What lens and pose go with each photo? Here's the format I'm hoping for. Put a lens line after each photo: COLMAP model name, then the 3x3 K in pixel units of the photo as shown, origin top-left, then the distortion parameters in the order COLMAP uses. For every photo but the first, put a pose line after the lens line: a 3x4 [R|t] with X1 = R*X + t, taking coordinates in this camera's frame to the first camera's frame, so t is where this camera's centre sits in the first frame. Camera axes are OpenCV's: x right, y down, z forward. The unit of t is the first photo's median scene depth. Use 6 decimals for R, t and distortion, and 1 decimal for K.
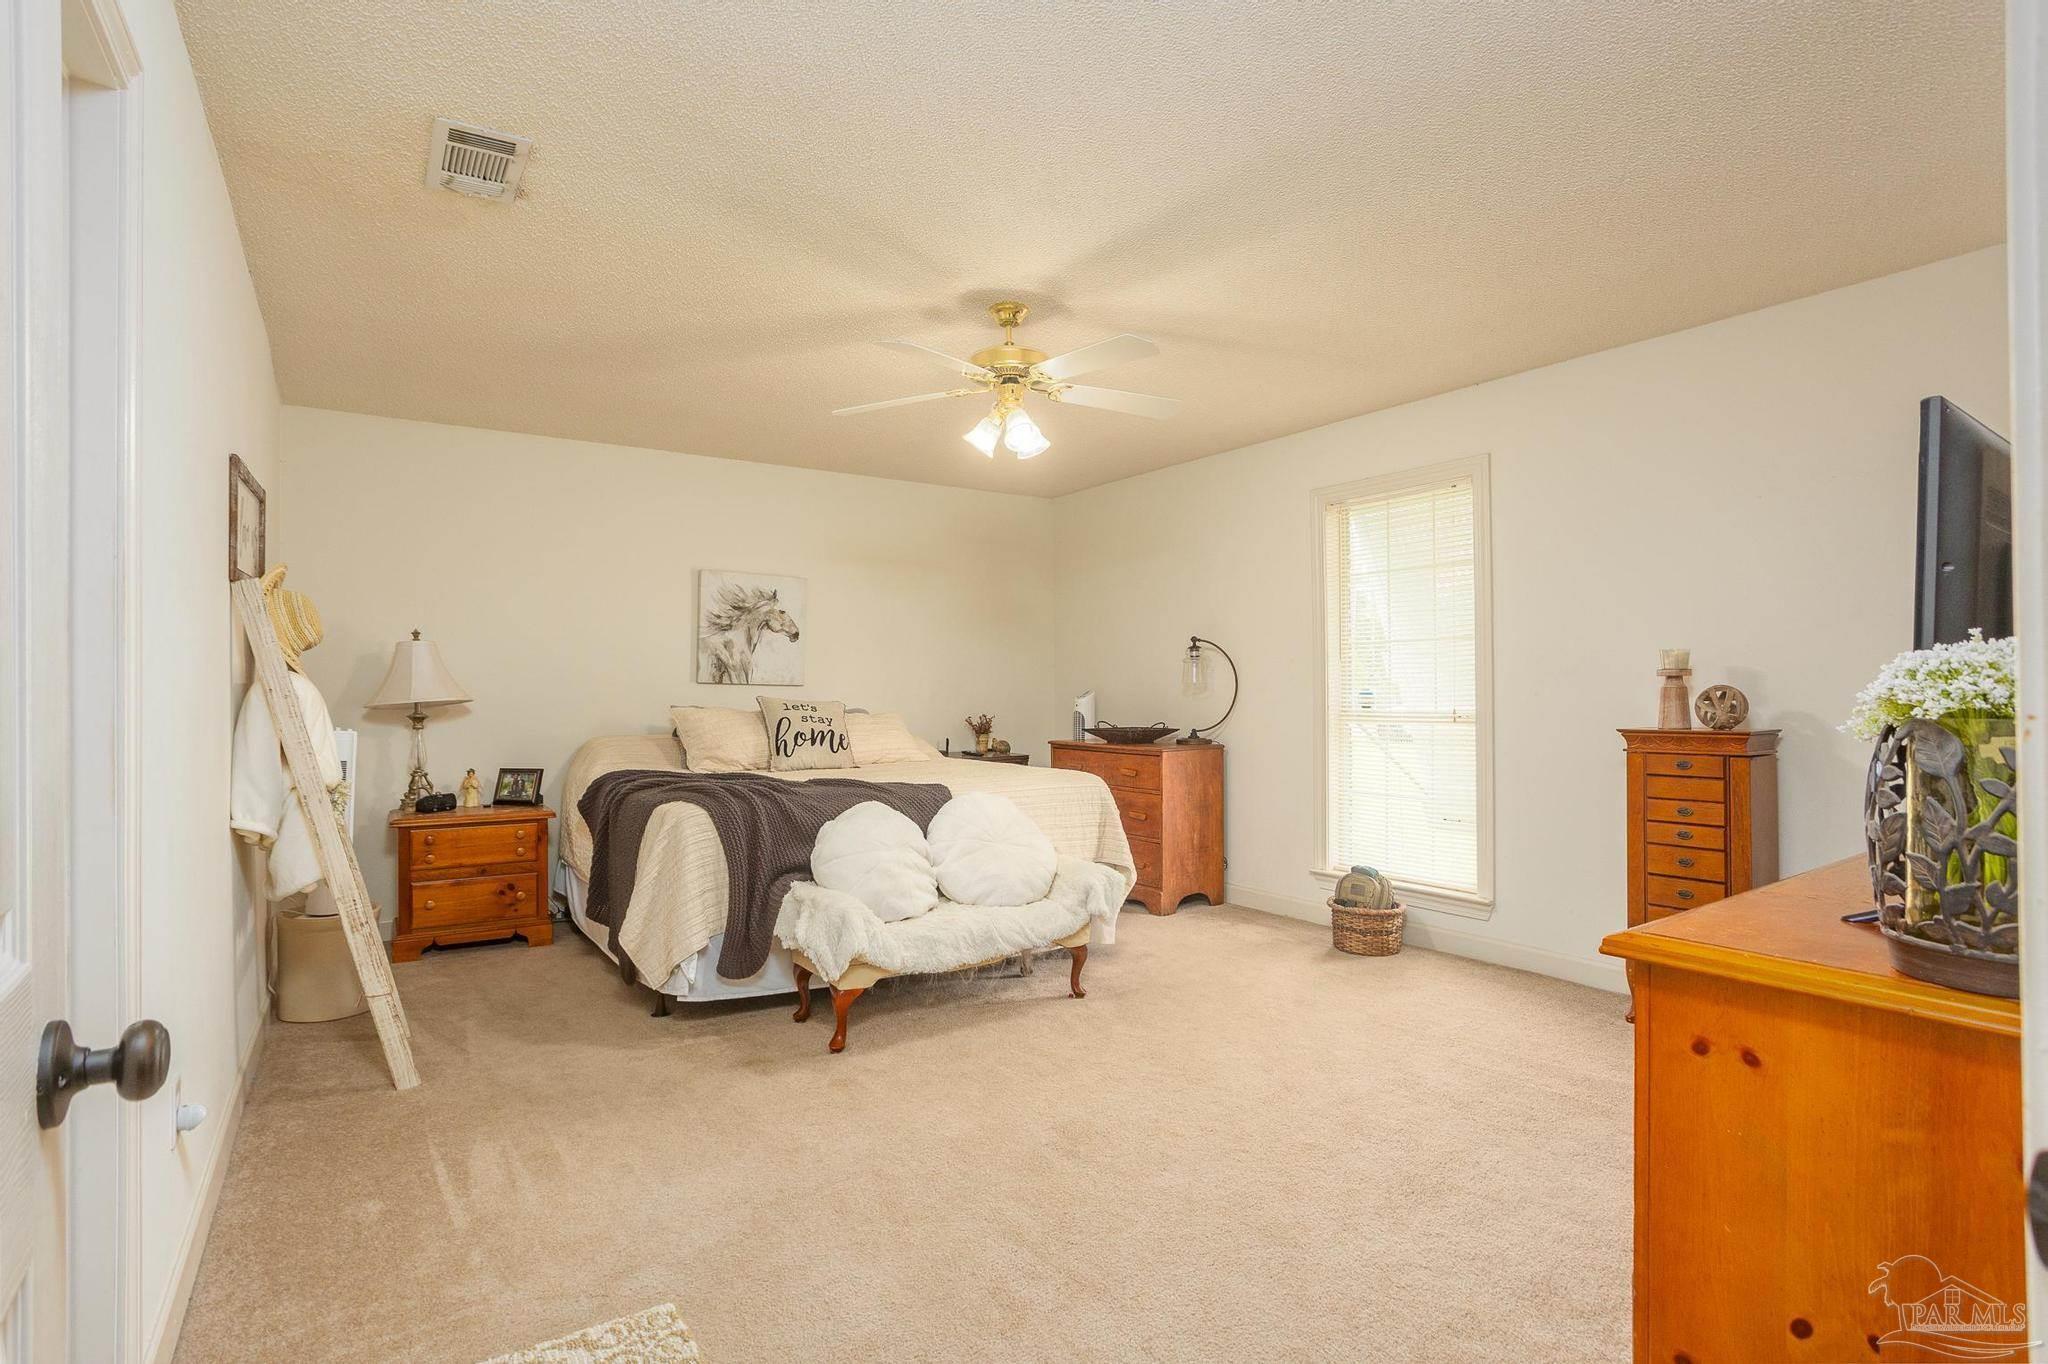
lens RADIAL K [[1005.5, 0, 1019.2], [0, 1005.5, 682.7], [0, 0, 1]] dist [-0.063111, 0.039328]
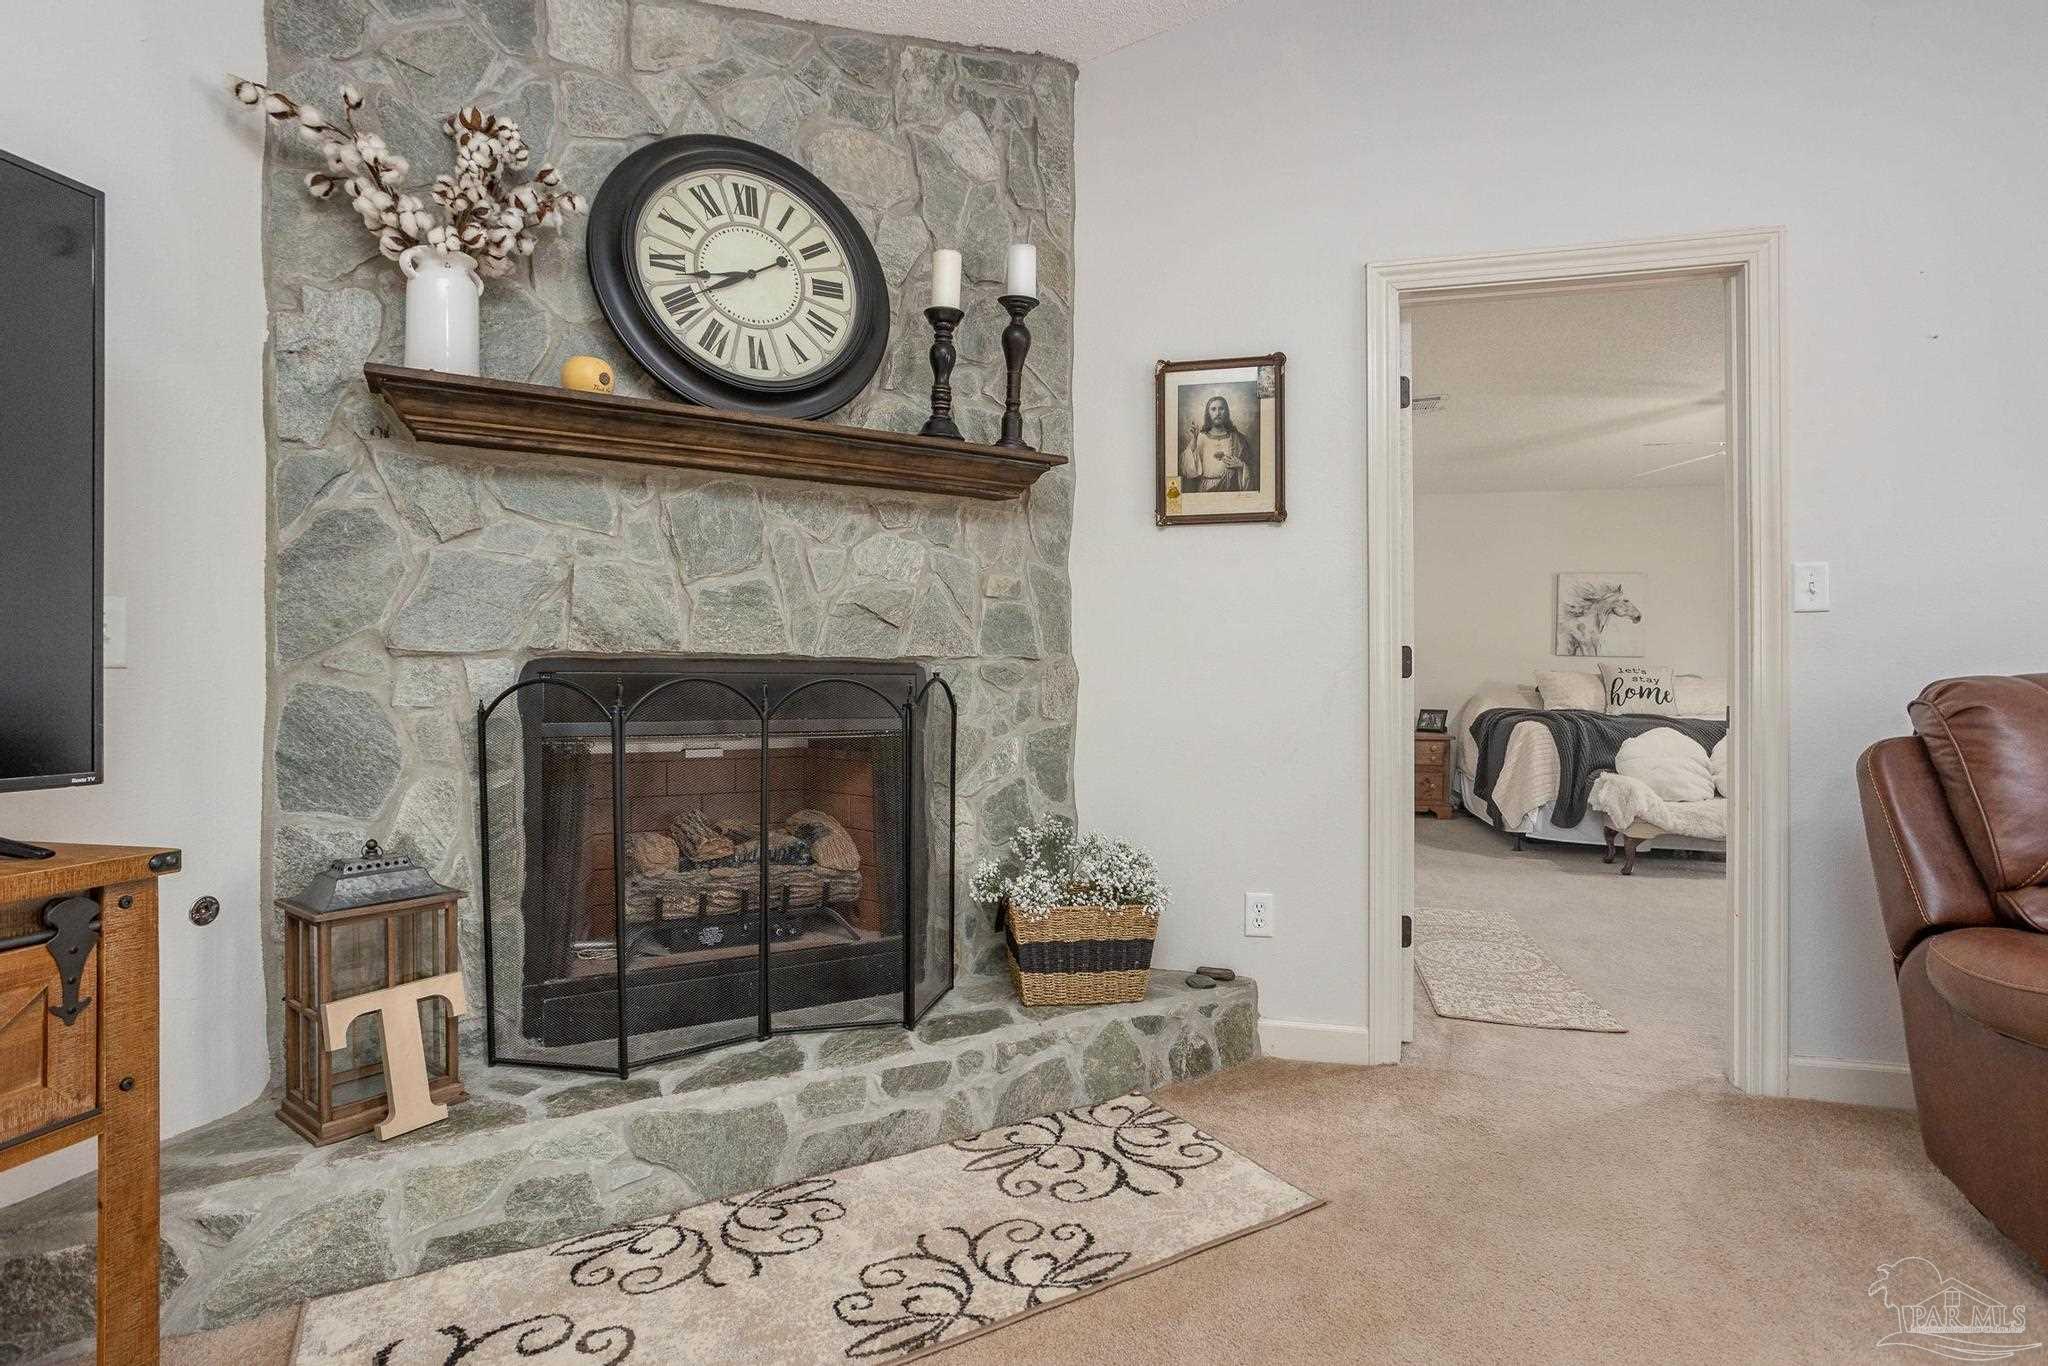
lens RADIAL K [[1005.5, 0, 1019.2], [0, 1005.5, 683.7], [0, 0, 1]] dist [-0.063111, 0.039328]
pose [[0.665707, 0.010777, -0.746135, 0.233279], [-0.002023, 0.999918, 0.012637, 0.026946], [0.746210, -0.006903, 0.665675, -0.530272]]
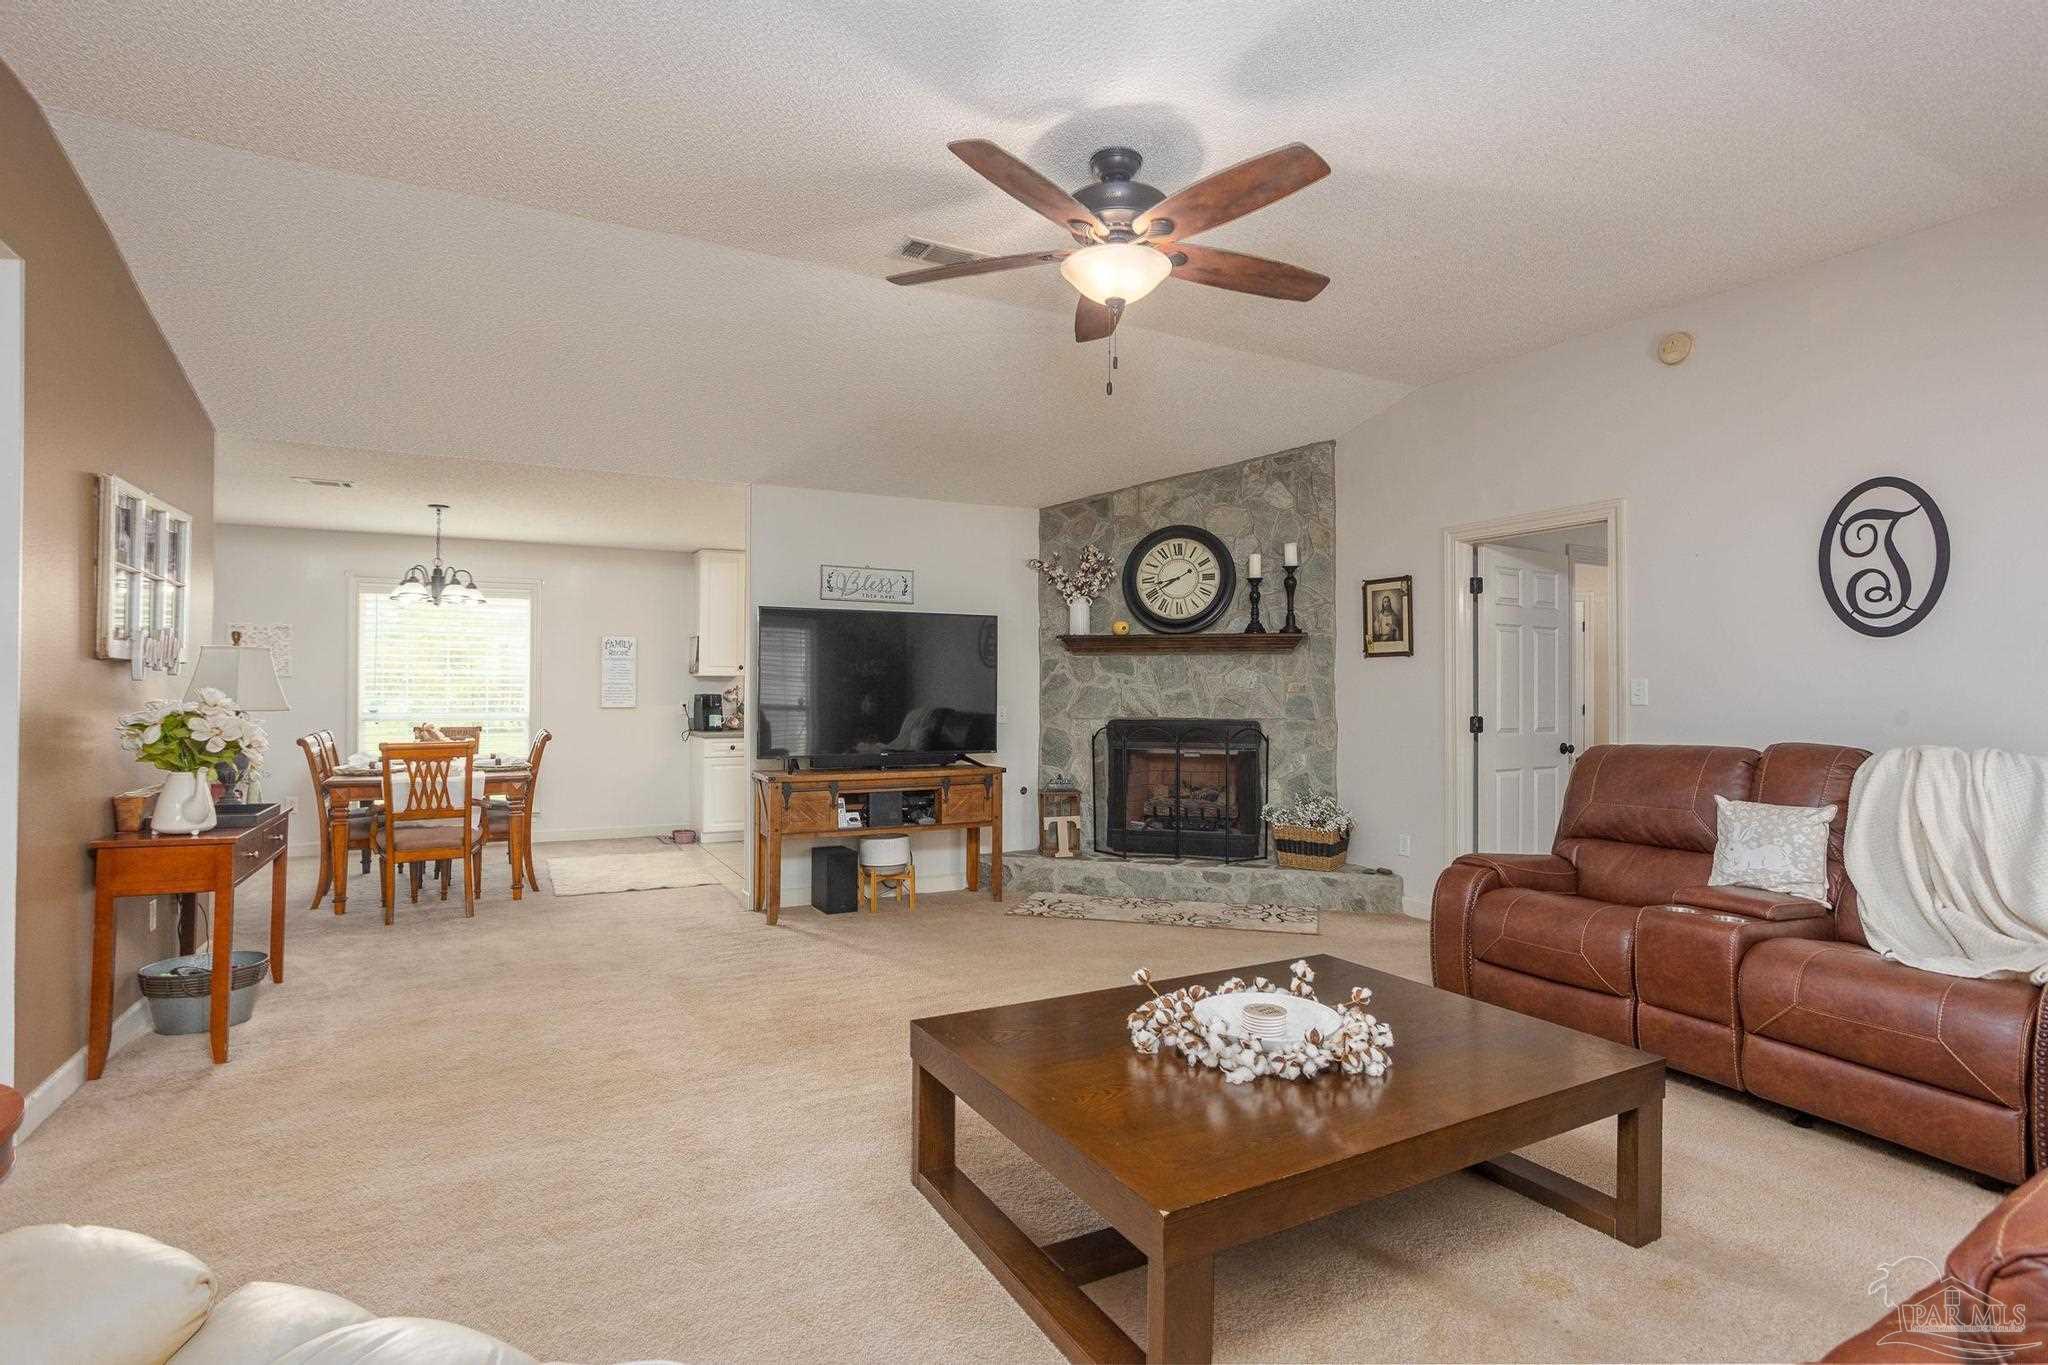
lens RADIAL K [[989.4, 0, 1024.0], [0, 989.4, 682.5], [0, 0, 1]] dist [-0.089044, 0.036071]
pose [[-0.094335, -0.002422, -0.995538, 1.063950], [0.004182, 0.999987, -0.002829, -0.023553], [0.995532, -0.004430, -0.094324, -0.390823]]
